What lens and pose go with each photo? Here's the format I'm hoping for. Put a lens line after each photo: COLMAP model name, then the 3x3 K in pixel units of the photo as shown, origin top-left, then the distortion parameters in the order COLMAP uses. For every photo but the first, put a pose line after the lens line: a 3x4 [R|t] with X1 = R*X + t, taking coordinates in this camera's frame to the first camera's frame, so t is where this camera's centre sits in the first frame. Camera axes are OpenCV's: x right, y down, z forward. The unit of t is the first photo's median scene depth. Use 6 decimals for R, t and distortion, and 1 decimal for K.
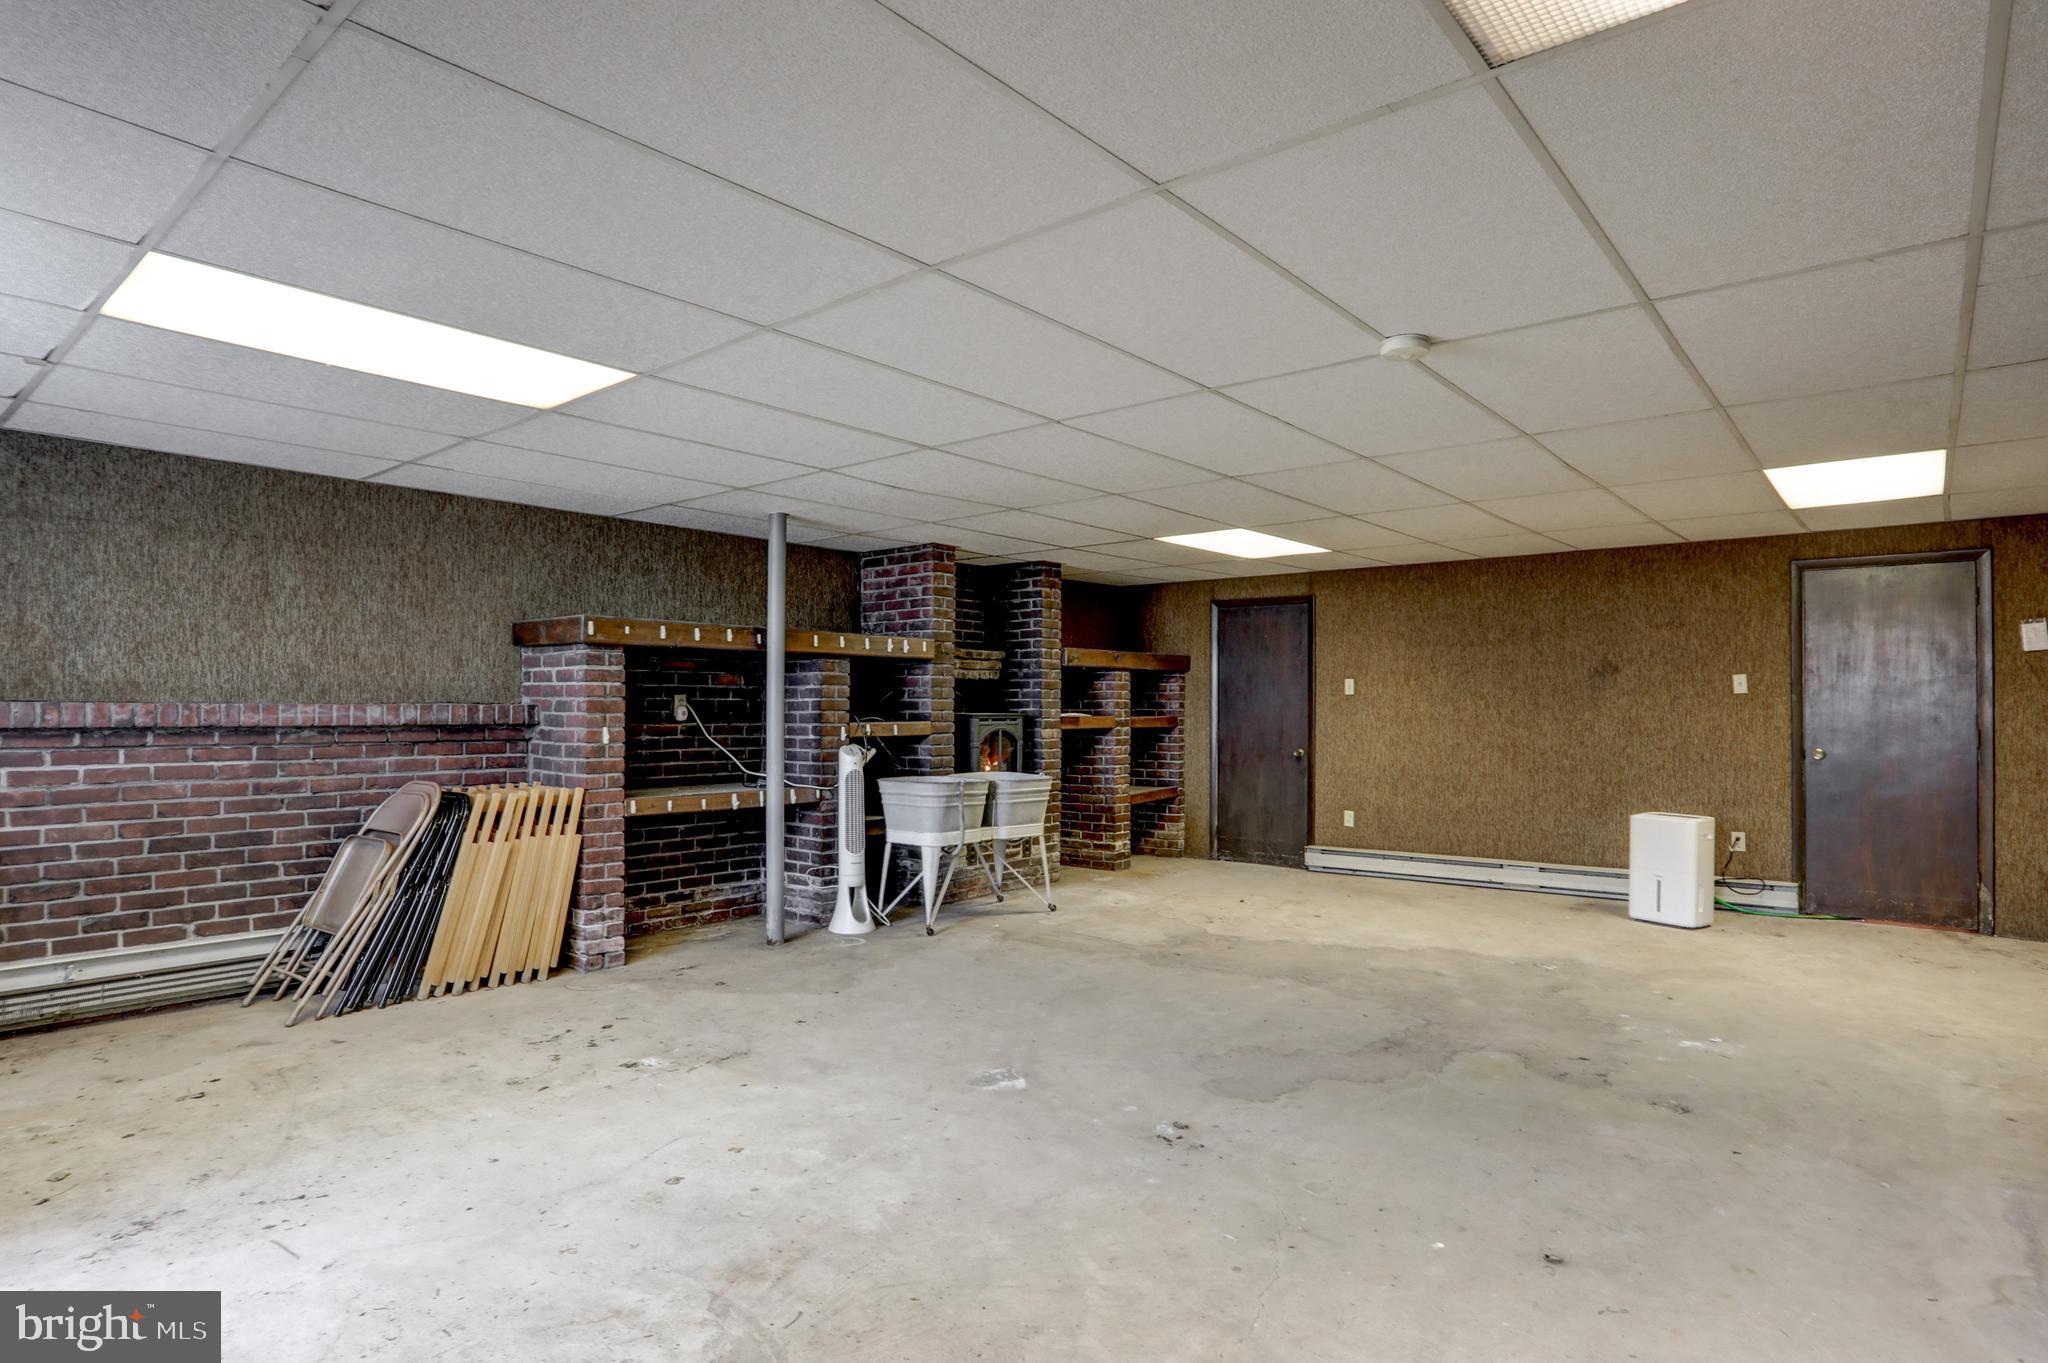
lens RADIAL K [[1104.2, 0, 1024.0], [0, 1104.2, 681.5], [0, 0, 1]] dist [-0.040717, 0.001331]
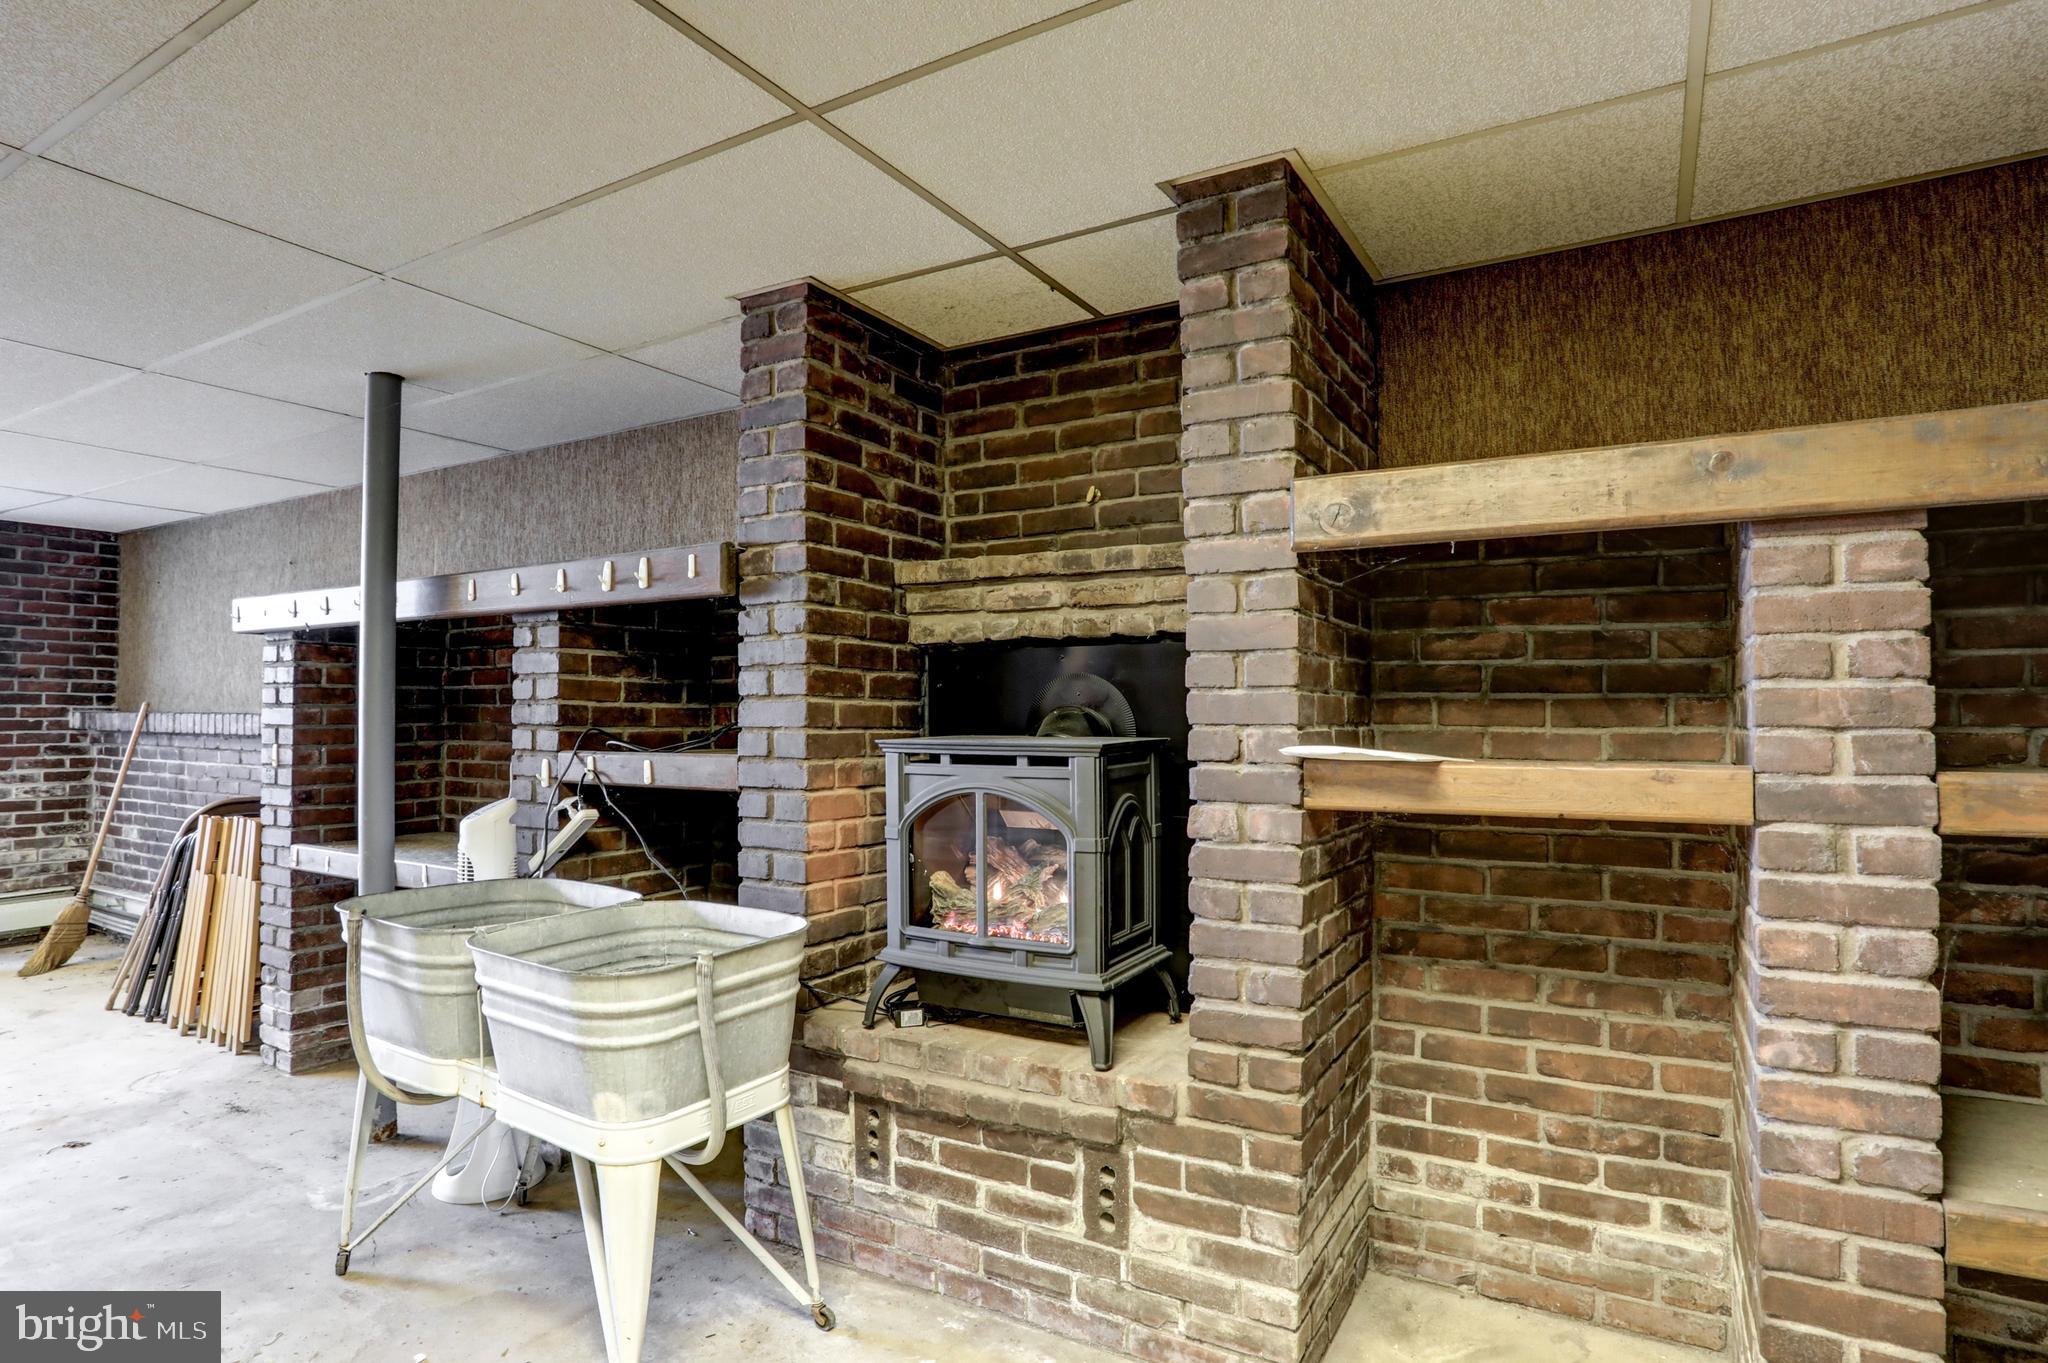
lens RADIAL K [[1036.5, 0, 1020.6], [0, 1036.5, 684.0], [0, 0, 1]] dist [-0.065874, 0.034044]
pose [[0.180740, -0.030320, -0.983064, 0.252648], [0.023514, 0.999372, -0.026500, 0.020159], [0.983250, -0.018326, 0.181339, 0.899557]]
